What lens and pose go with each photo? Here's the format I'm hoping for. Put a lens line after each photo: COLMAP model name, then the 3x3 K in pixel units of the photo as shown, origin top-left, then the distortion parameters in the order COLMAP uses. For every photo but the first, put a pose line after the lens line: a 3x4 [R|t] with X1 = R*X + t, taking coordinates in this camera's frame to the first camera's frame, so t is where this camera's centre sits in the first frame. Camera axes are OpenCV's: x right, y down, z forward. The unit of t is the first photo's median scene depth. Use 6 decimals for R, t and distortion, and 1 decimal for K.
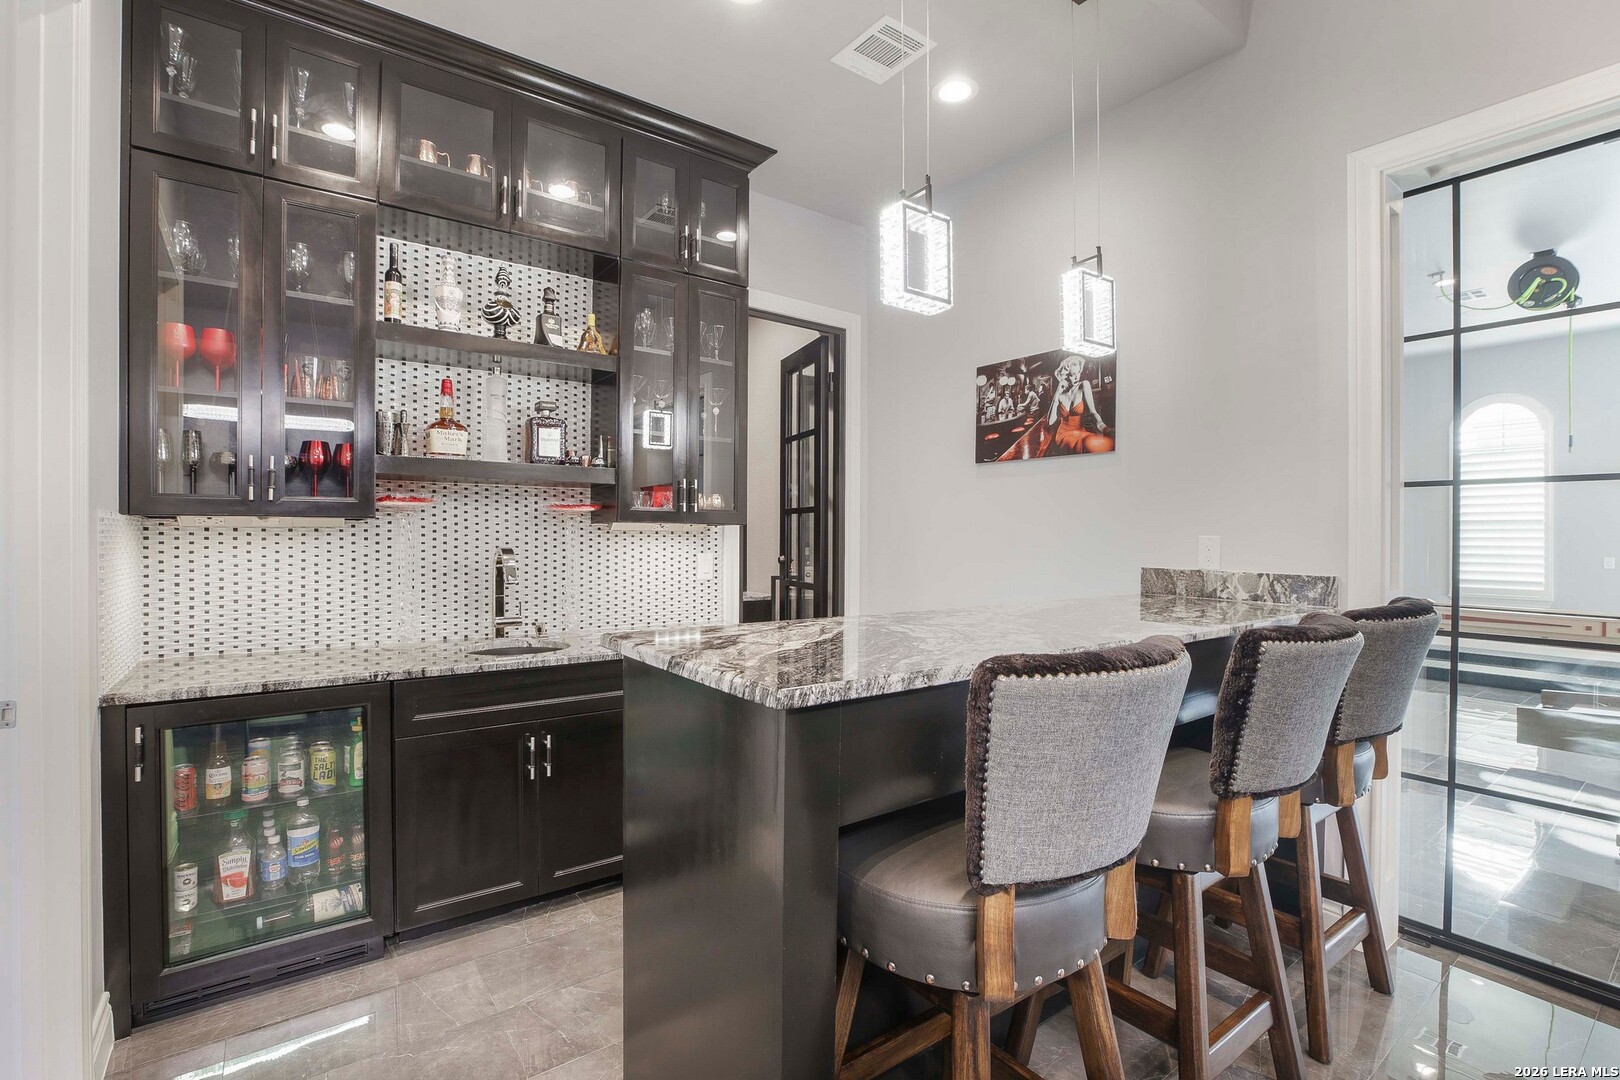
lens RADIAL K [[748.6, 0, 812.0], [0, 748.6, 540.6], [0, 0, 1]] dist [-0.045789, 0.012855]
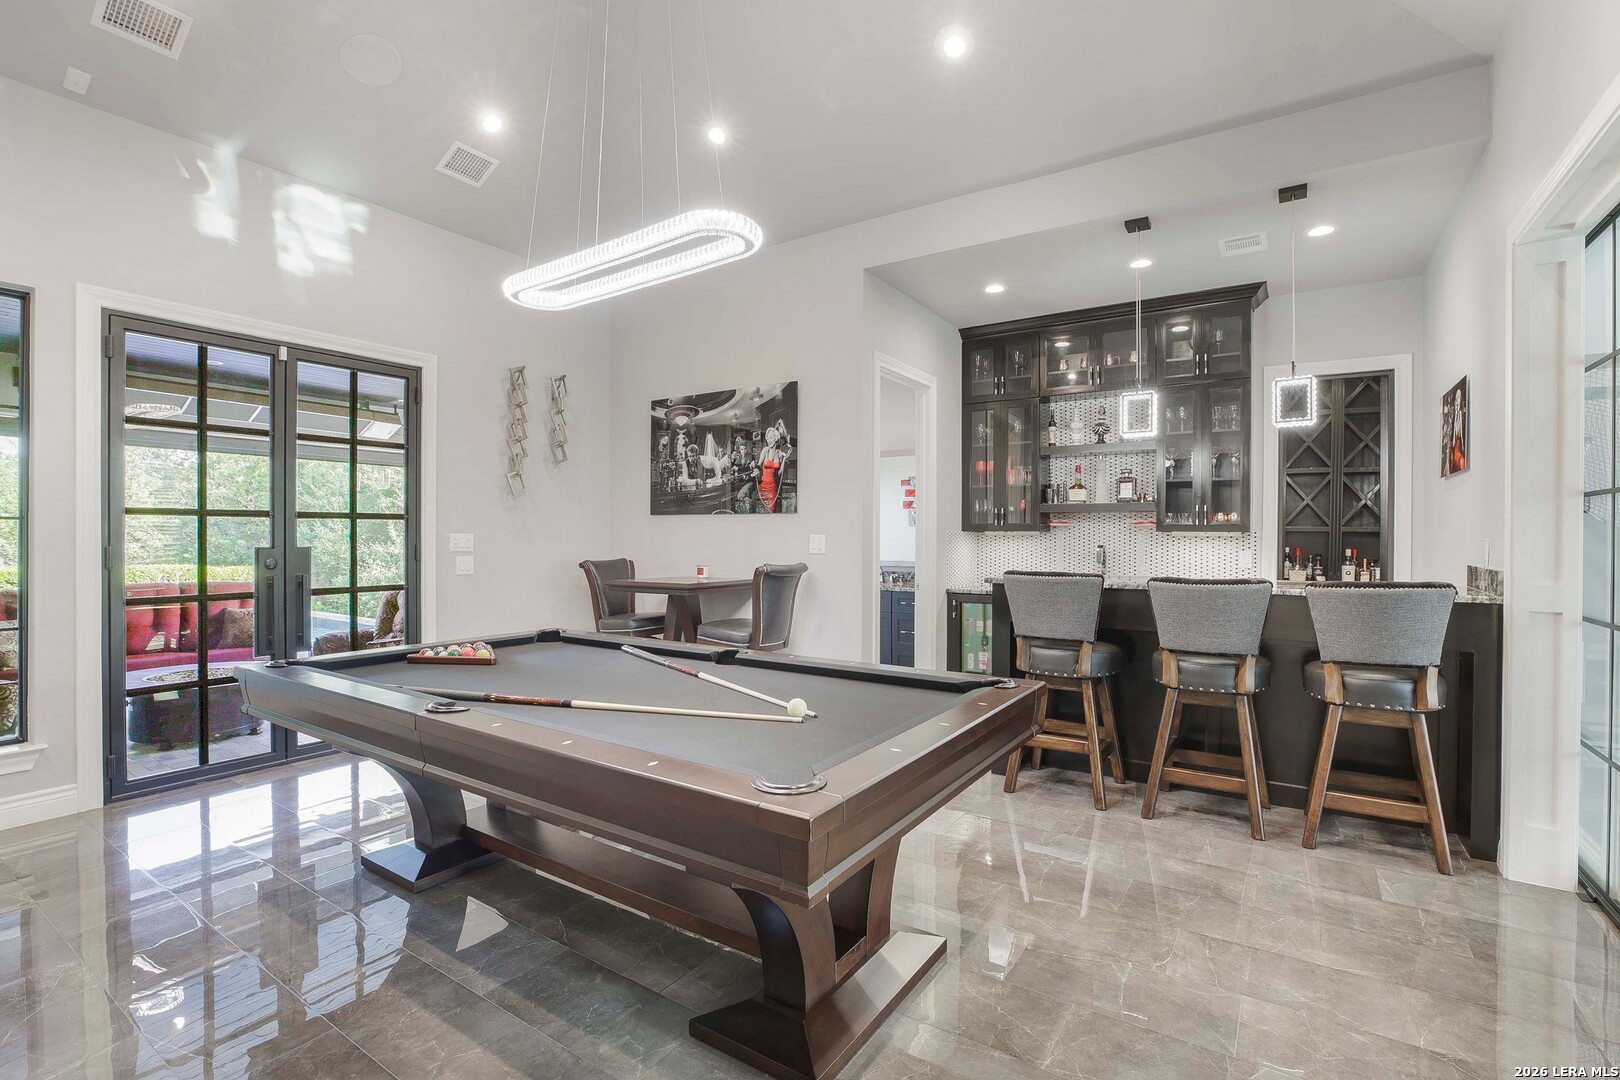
lens RADIAL K [[748.6, 0, 806.5], [0, 748.6, 542.4], [0, 0, 1]] dist [-0.045789, 0.012855]
pose [[0.340998, 0.002226, -0.940061, 1.239391], [-0.007157, 0.999974, -0.000228, 0.009079], [0.940037, 0.006806, 0.341005, -0.455215]]
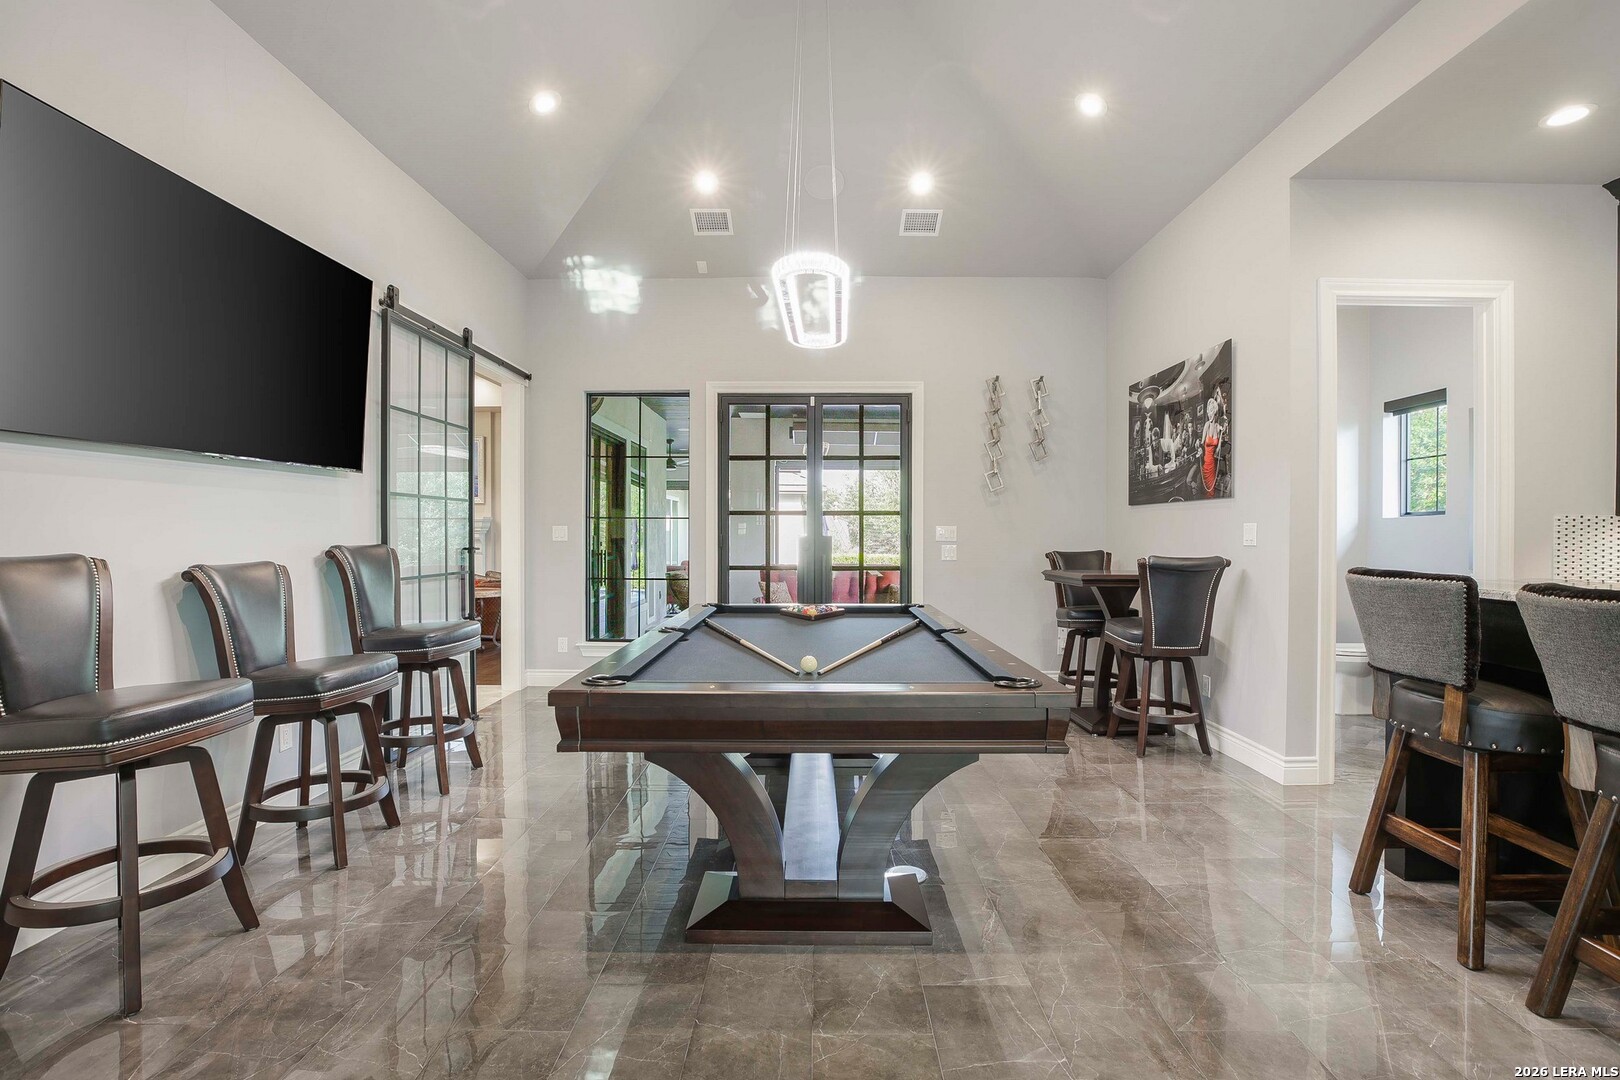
lens RADIAL K [[748.6, 0, 805.8], [0, 748.6, 540.4], [0, 0, 1]] dist [-0.045789, 0.012855]
pose [[-0.604794, -0.001170, -0.796381, 1.233247], [-0.011619, 0.999905, 0.007355, 0.024224], [0.796297, 0.013701, -0.604751, 0.369152]]
